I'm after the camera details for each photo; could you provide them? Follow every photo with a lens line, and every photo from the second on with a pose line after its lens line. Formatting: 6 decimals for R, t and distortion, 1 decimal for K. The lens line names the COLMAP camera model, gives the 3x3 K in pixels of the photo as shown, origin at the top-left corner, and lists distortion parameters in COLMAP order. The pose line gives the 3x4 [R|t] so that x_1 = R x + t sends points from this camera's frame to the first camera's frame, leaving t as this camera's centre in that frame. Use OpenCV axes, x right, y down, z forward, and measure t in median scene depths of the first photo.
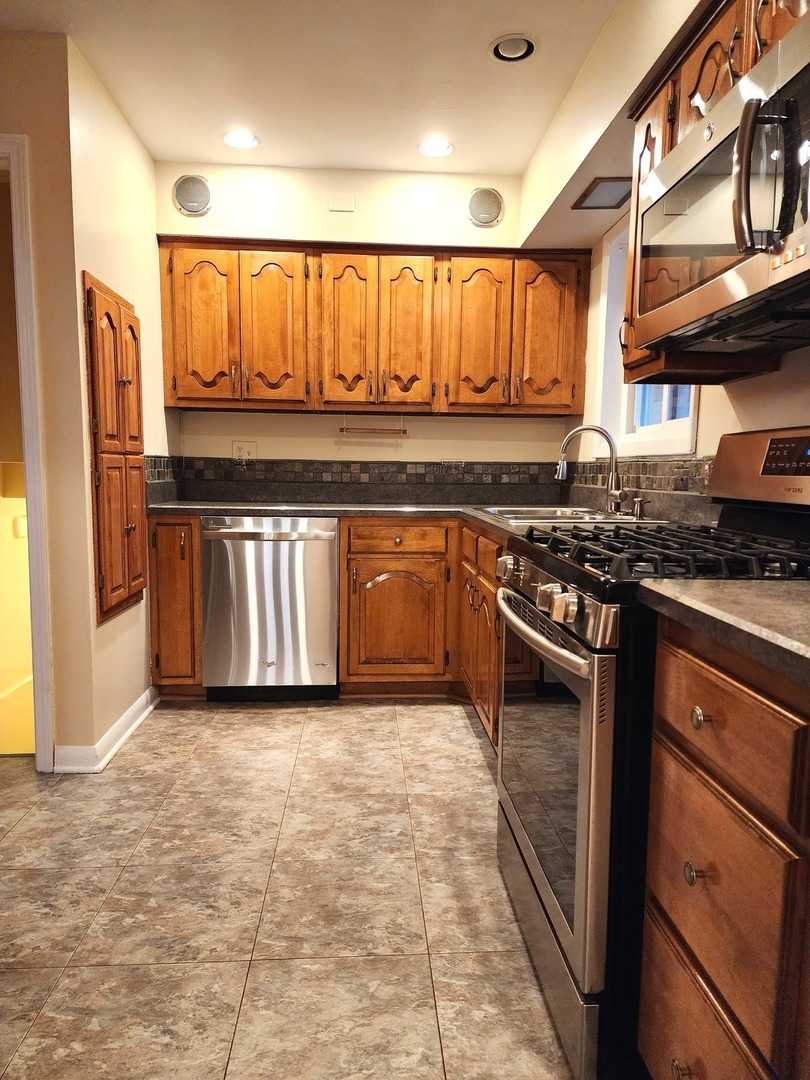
lens RADIAL K [[728.2, 0, 401.7], [0, 728.2, 533.9], [0, 0, 1]] dist [0.063223, -0.044413]
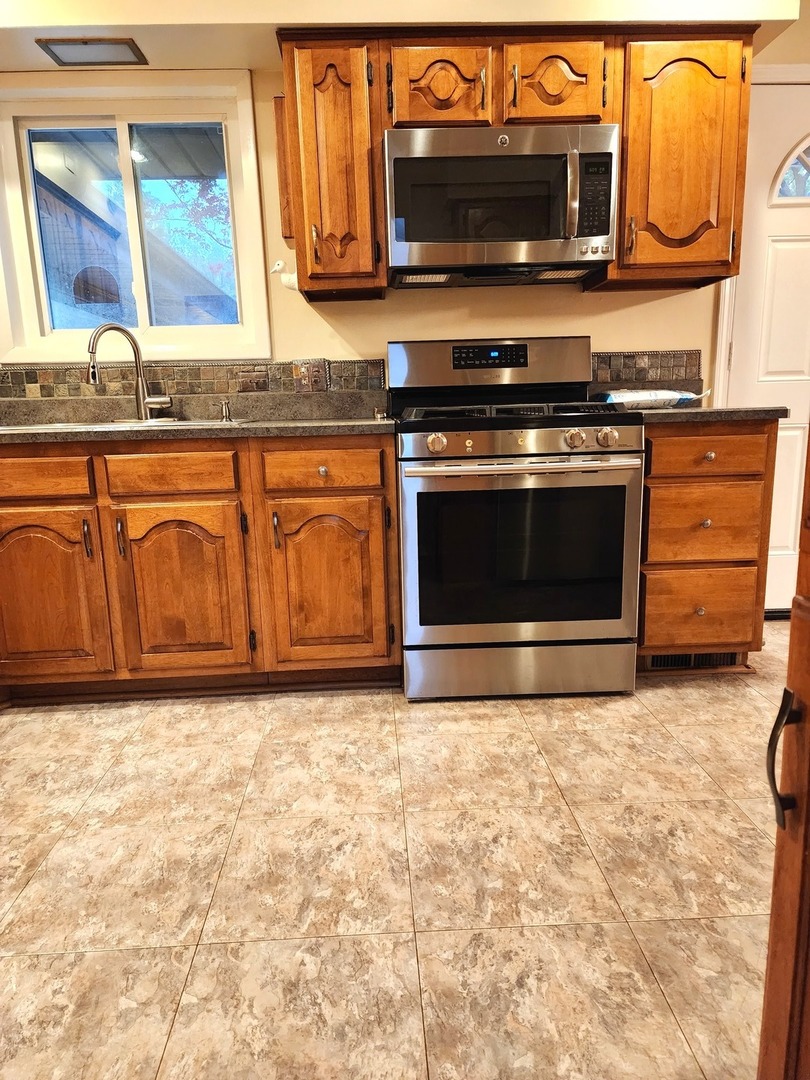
lens RADIAL K [[728.2, 0, 396.5], [0, 728.2, 544.5], [0, 0, 1]] dist [0.063223, -0.044413]
pose [[0.012396, -0.201078, 0.979497, -0.948994], [0.124309, 0.972283, 0.198024, -0.033083], [-0.992166, 0.119305, 0.037048, 0.930856]]
